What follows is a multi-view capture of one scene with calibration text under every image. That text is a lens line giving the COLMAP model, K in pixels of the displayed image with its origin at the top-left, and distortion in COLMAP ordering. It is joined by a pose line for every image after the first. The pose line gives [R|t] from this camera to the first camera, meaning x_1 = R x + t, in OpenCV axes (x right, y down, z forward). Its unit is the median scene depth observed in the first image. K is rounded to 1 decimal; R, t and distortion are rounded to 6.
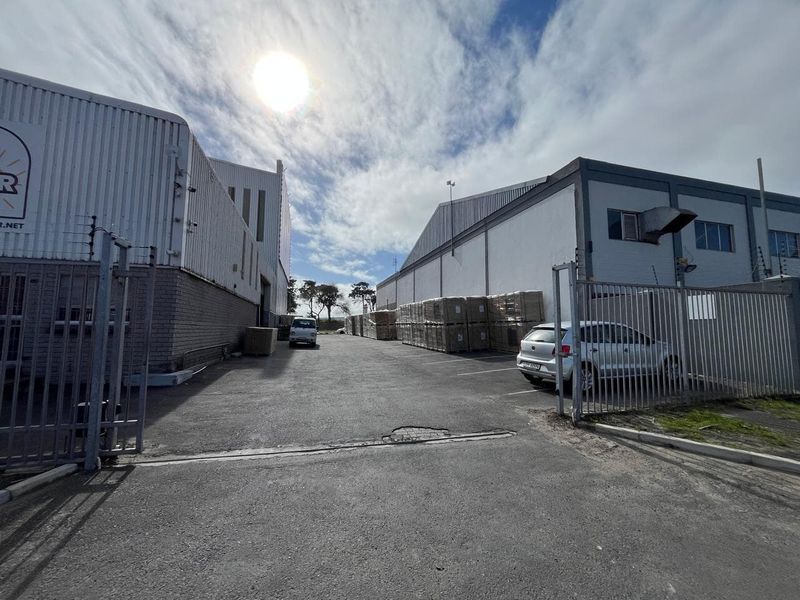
lens RADIAL K [[323.8, 0, 401.1], [0, 323.8, 300.9], [0, 0, 1]] dist [-0.002566, -0.000246]
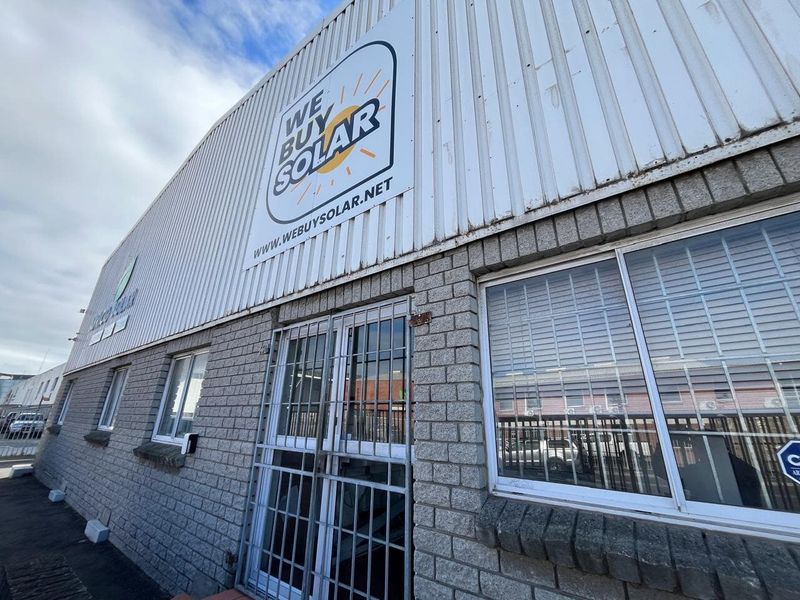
lens RADIAL K [[323.8, 0, 400.8], [0, 323.8, 300.0], [0, 0, 1]] dist [-0.002566, -0.000246]
pose [[0.591335, -0.284761, -0.754476, -0.921261], [0.060250, 0.948565, -0.310795, 0.009718], [0.804172, 0.138327, 0.578077, 0.810382]]
